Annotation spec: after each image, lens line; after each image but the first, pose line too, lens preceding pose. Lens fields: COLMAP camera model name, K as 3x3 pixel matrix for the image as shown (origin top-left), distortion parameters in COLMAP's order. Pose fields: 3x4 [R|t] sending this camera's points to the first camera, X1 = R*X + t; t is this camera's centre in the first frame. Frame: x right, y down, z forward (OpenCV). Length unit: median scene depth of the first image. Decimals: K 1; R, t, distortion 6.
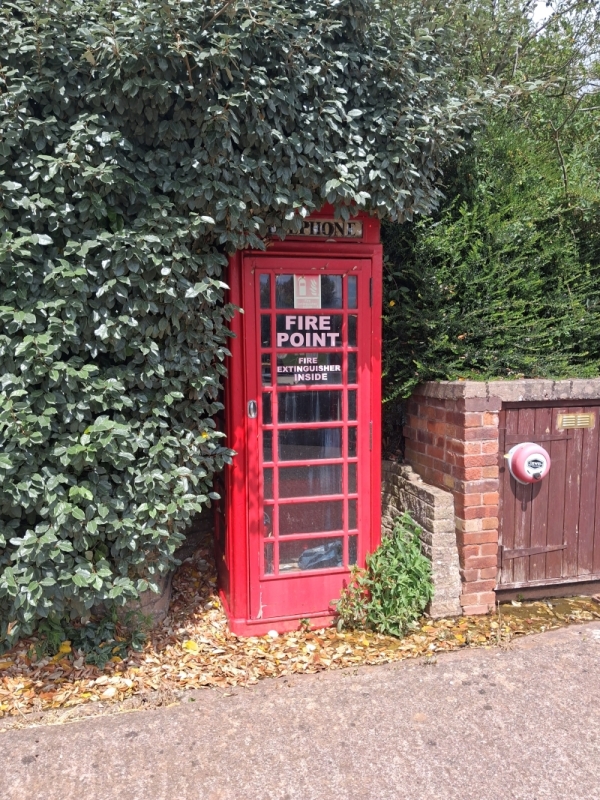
lens RADIAL K [[617.9, 0, 283.5], [0, 617.9, 397.9], [0, 0, 1]] dist [0.050000, -0.058046]
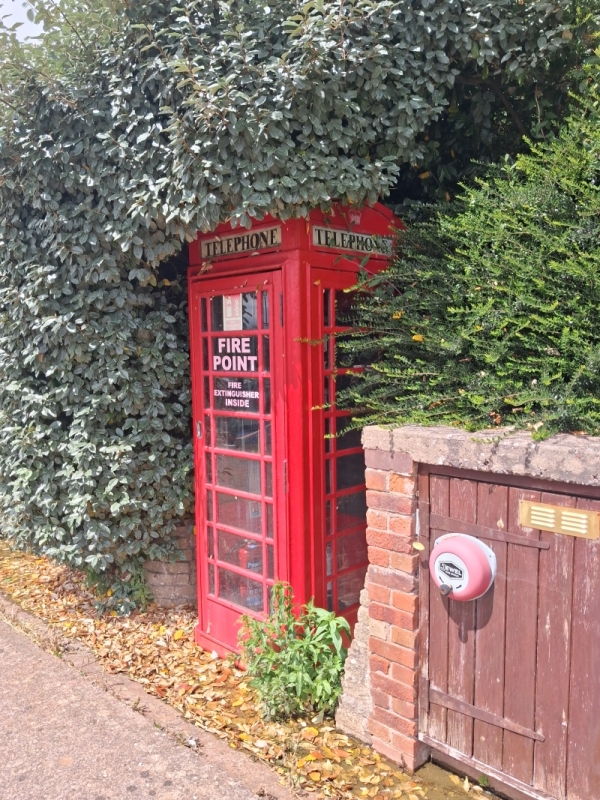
lens RADIAL K [[617.9, 0, 283.5], [0, 617.9, 397.9], [0, 0, 1]] dist [0.050000, -0.058046]
pose [[0.523359, 0.069961, -0.849236, 0.888995], [-0.049148, 0.997443, 0.051882, -0.094449], [0.850694, 0.014585, 0.525459, 0.570616]]
